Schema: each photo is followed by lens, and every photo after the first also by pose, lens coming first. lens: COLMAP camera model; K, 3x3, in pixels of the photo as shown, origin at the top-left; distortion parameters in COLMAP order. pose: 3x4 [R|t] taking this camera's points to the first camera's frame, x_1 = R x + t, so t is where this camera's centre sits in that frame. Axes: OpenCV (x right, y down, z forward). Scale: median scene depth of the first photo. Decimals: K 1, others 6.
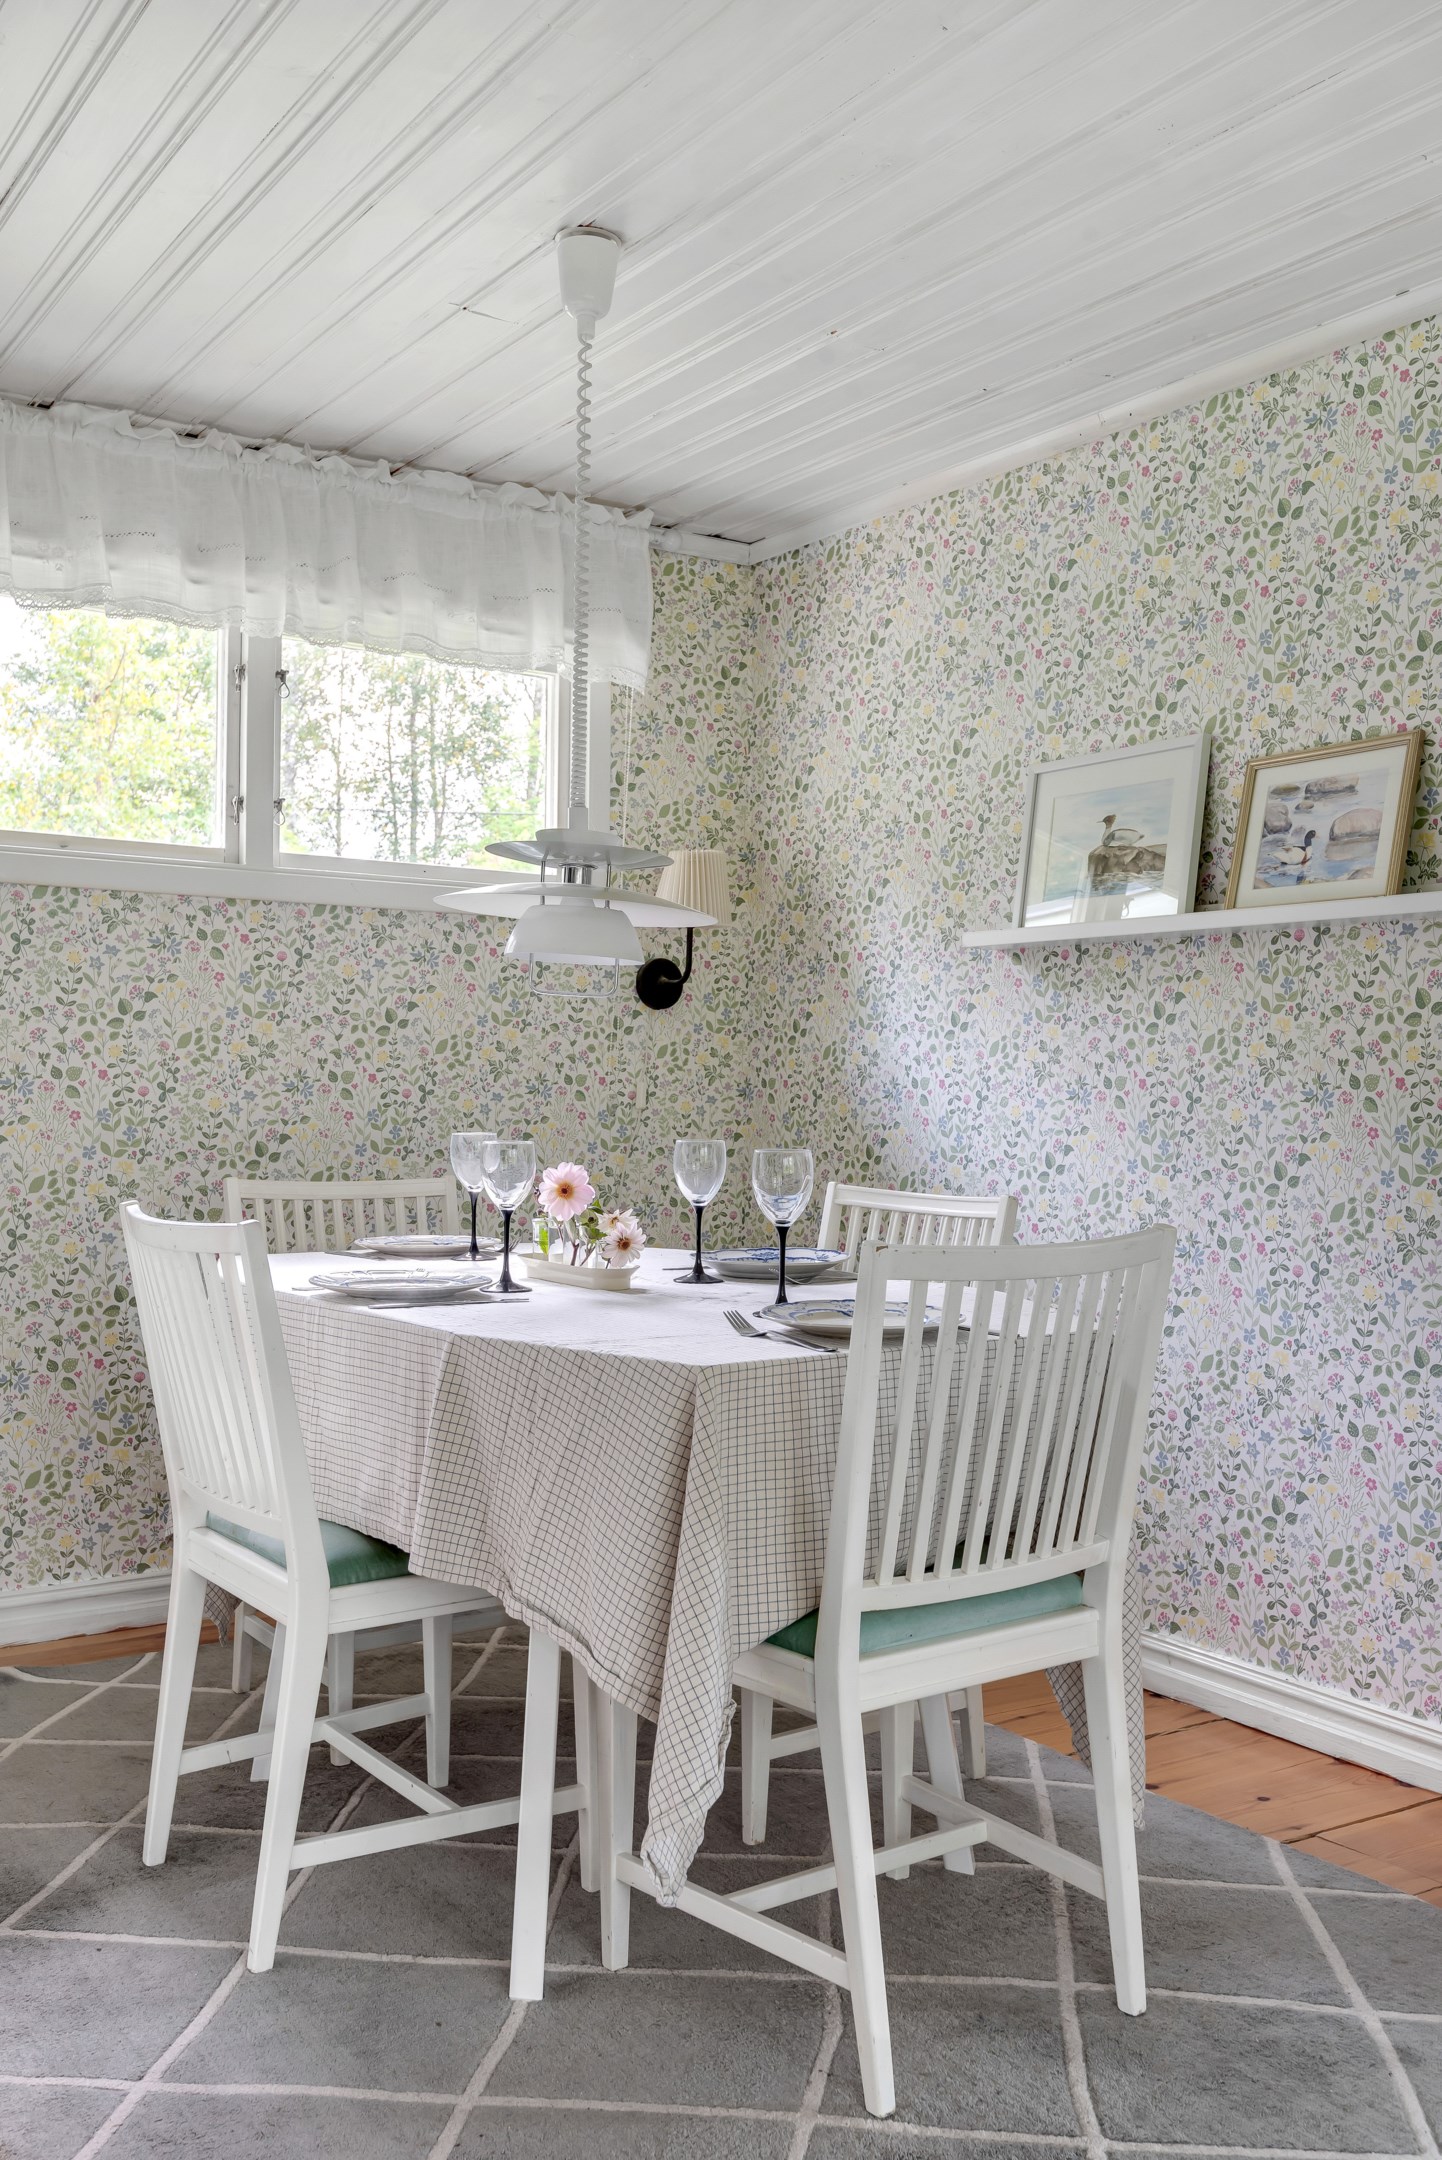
lens RADIAL K [[1940.0, 0, 716.2], [0, 1940.0, 1069.6], [0, 0, 1]] dist [0.022515, -0.010951]
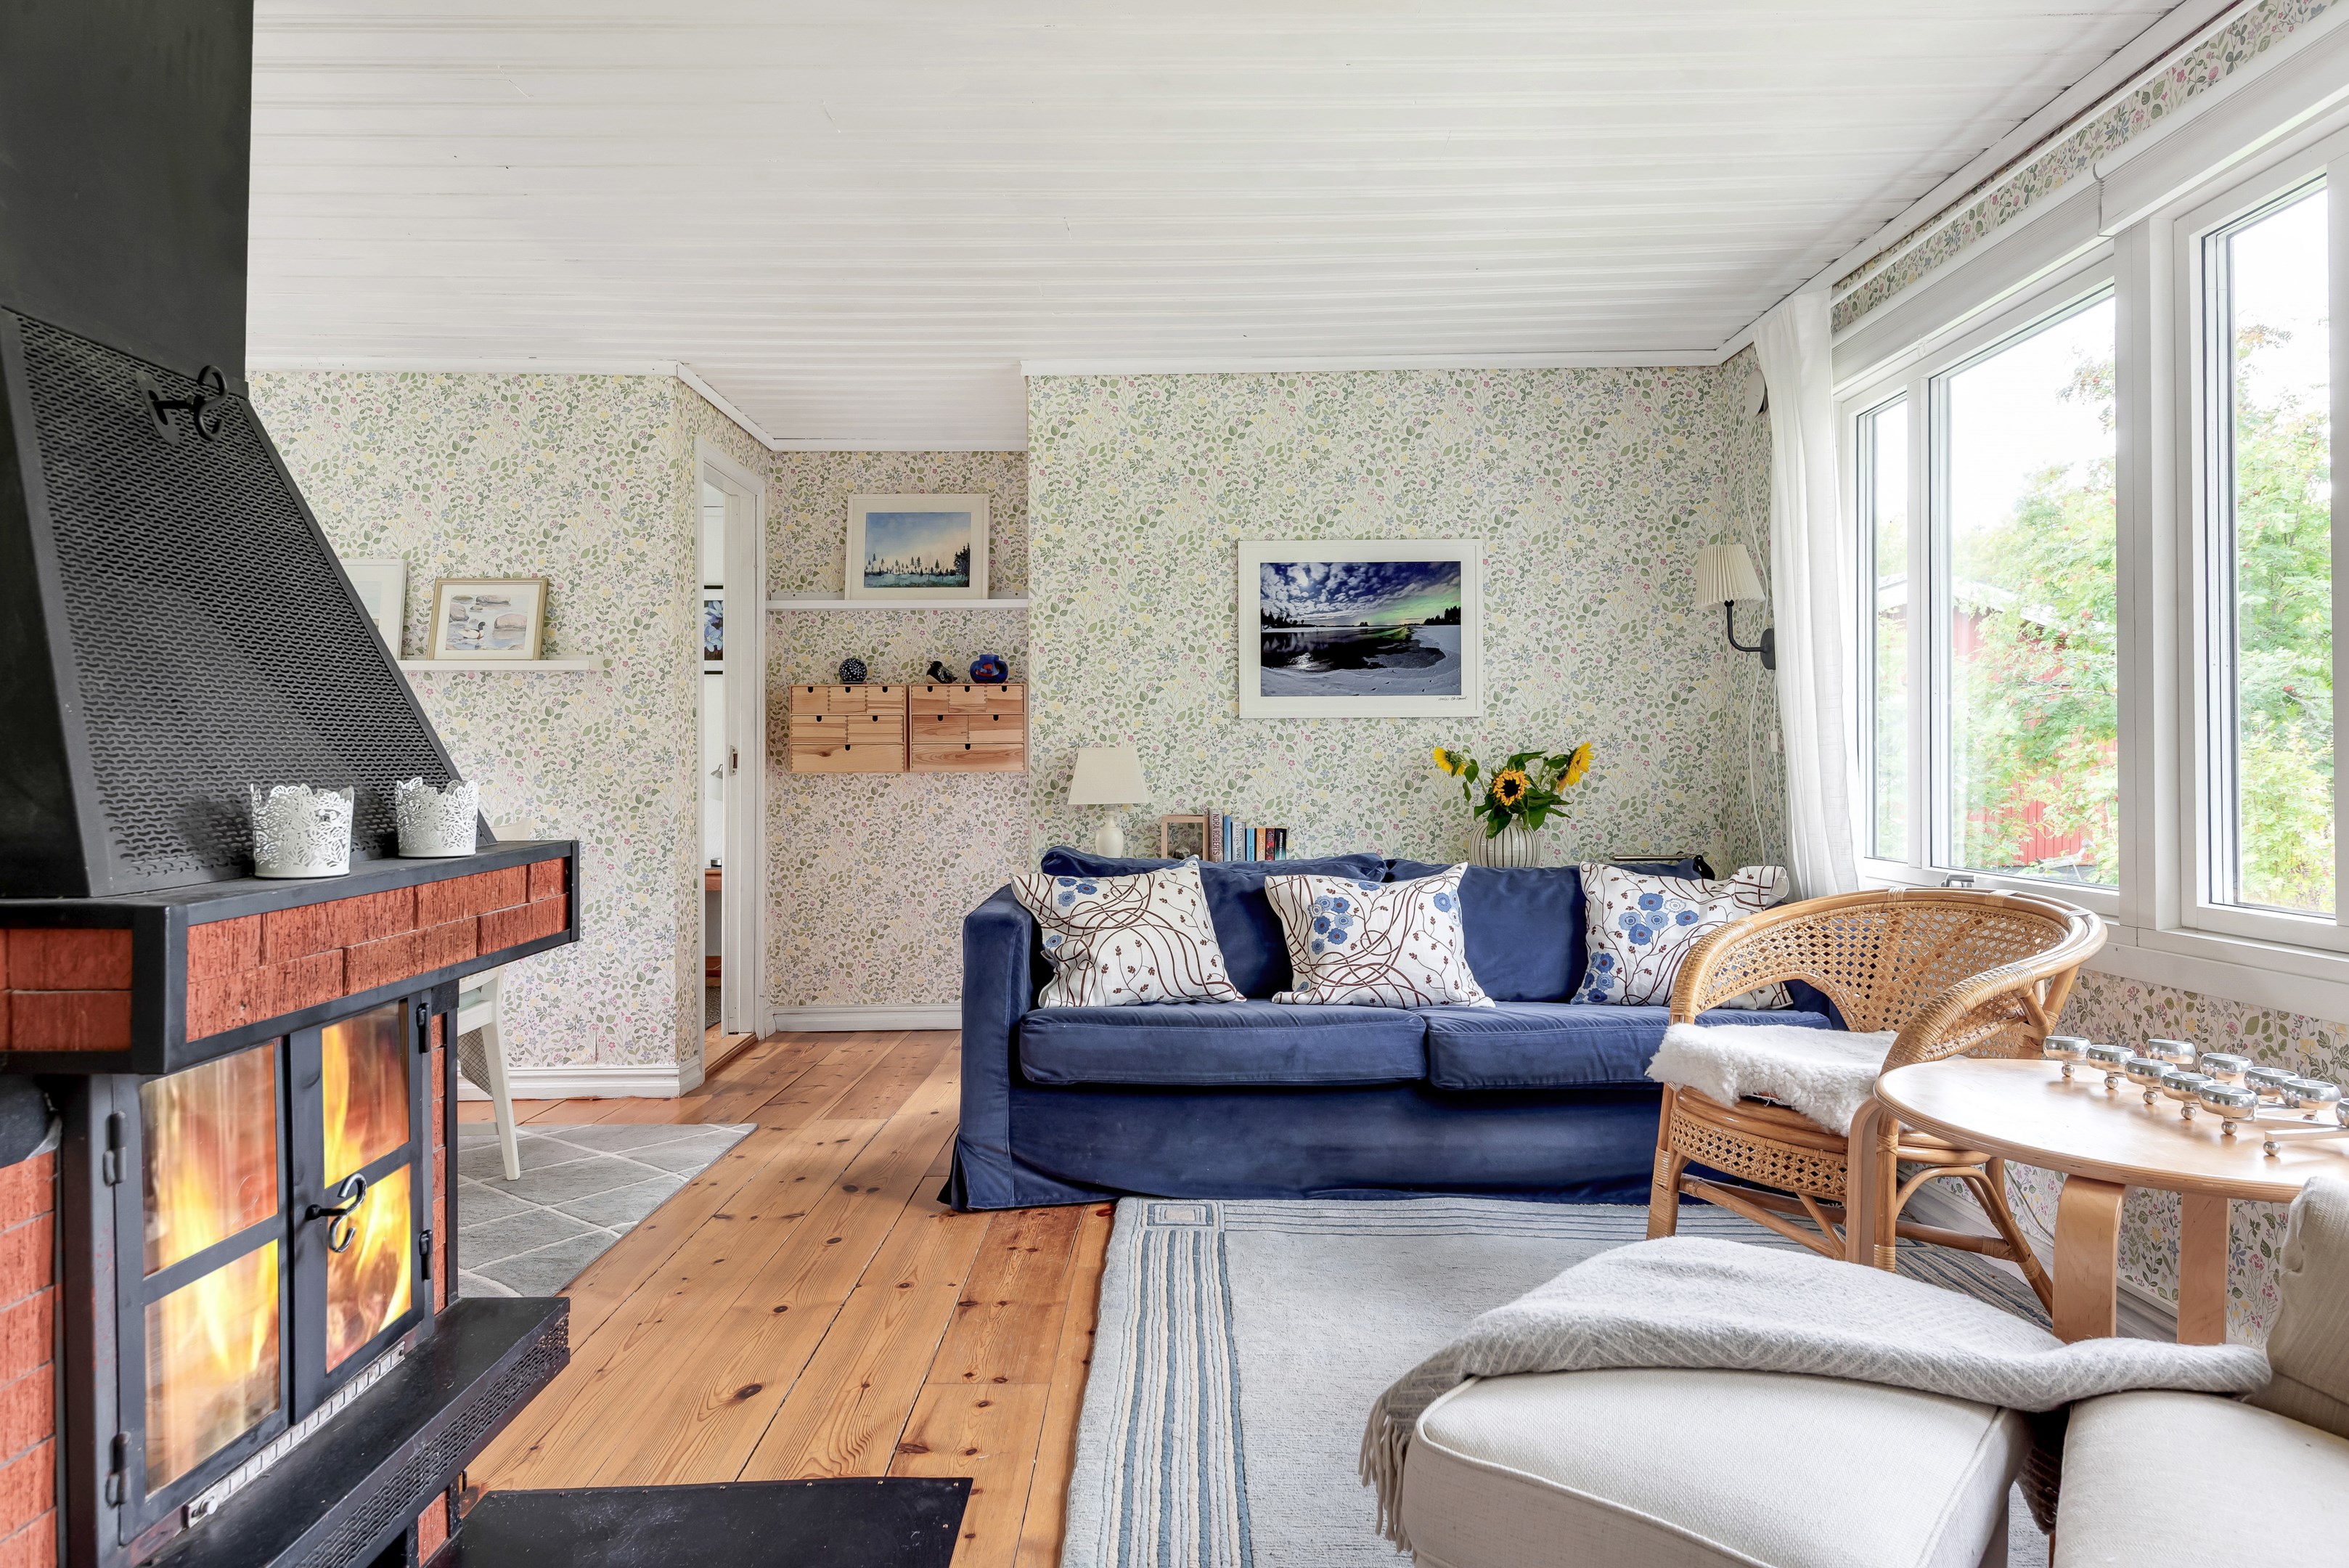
lens RADIAL K [[1448.2, 0, 1220.7], [0, 1448.2, 753.8], [0, 0, 1]] dist [0.042418, -0.029051]
pose [[0.531465, -0.008282, 0.847040, -0.503106], [0.004716, 0.999966, 0.006819, 0.000389], [-0.847067, 0.000370, 0.531485, -0.361914]]
